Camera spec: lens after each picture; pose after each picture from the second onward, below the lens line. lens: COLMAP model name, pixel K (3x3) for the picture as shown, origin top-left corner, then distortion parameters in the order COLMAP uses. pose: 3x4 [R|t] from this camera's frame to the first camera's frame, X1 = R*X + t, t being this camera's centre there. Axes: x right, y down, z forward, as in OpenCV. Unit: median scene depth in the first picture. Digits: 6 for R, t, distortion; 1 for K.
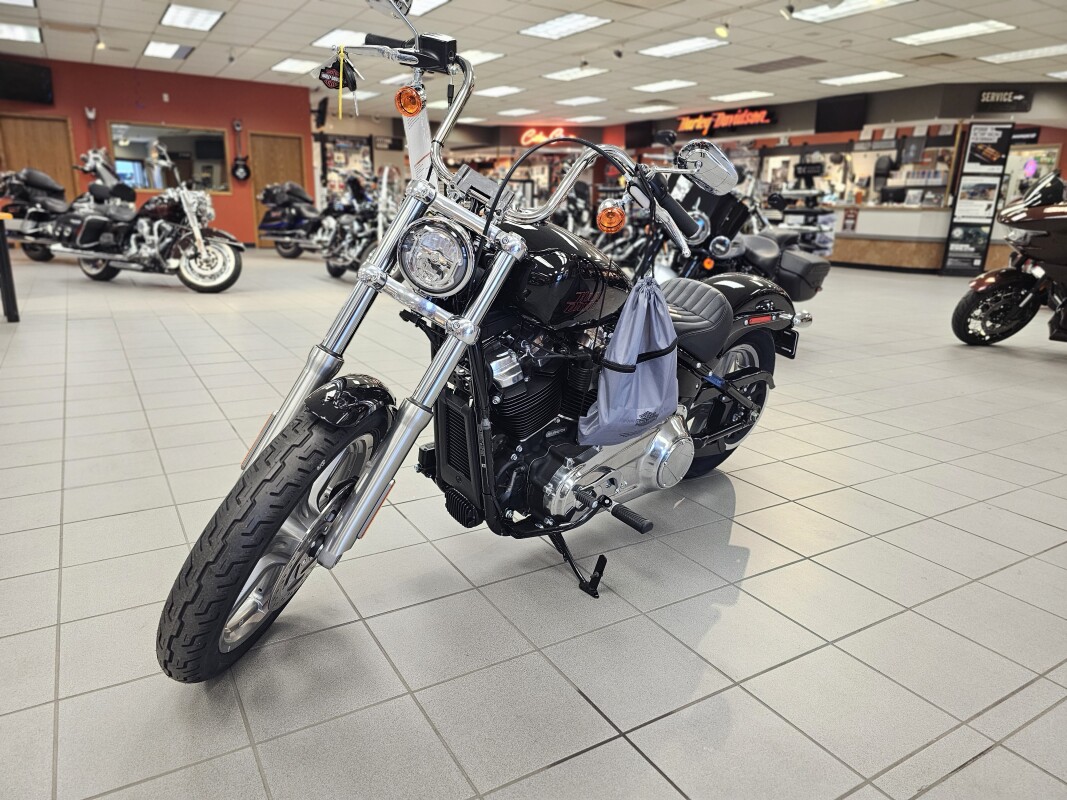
lens RADIAL K [[717.9, 0, 526.4], [0, 717.9, 405.7], [0, 0, 1]] dist [0.022579, -0.025640]
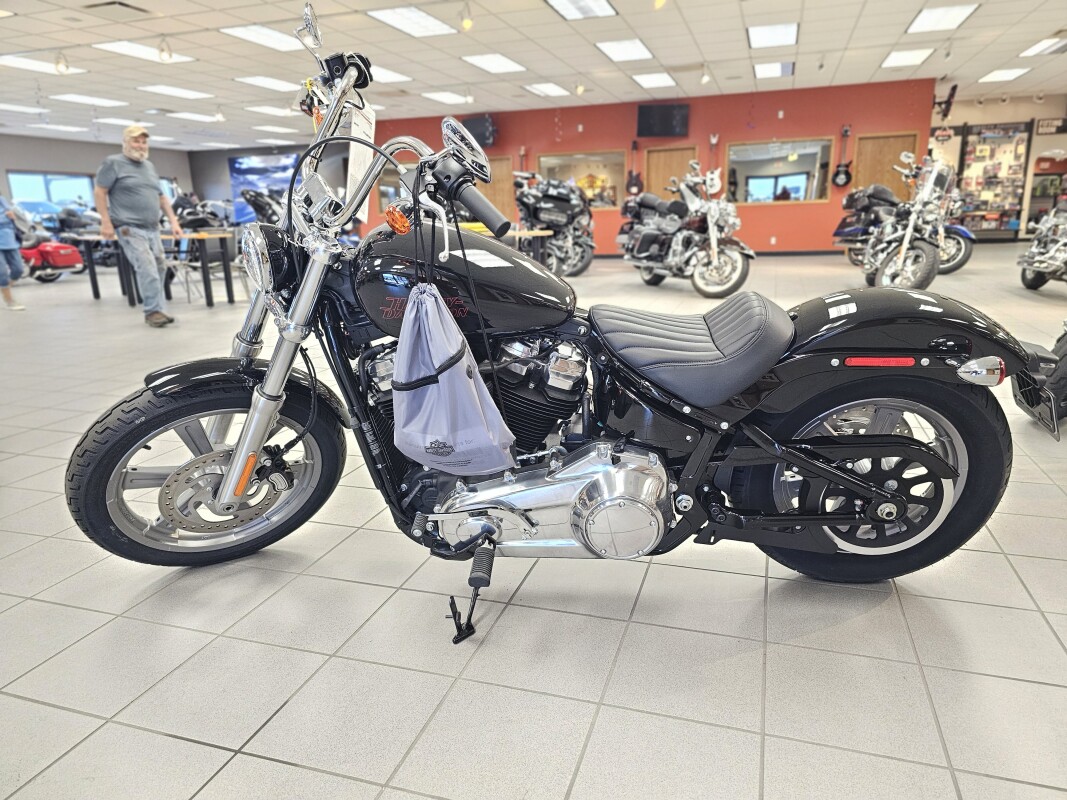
lens RADIAL K [[717.9, 0, 534.6], [0, 717.9, 399.3], [0, 0, 1]] dist [0.022579, -0.025640]
pose [[0.653564, 0.138769, -0.744041, 0.118680], [-0.152888, 0.986989, 0.049785, -0.013760], [0.741269, 0.081217, 0.666276, 0.068840]]
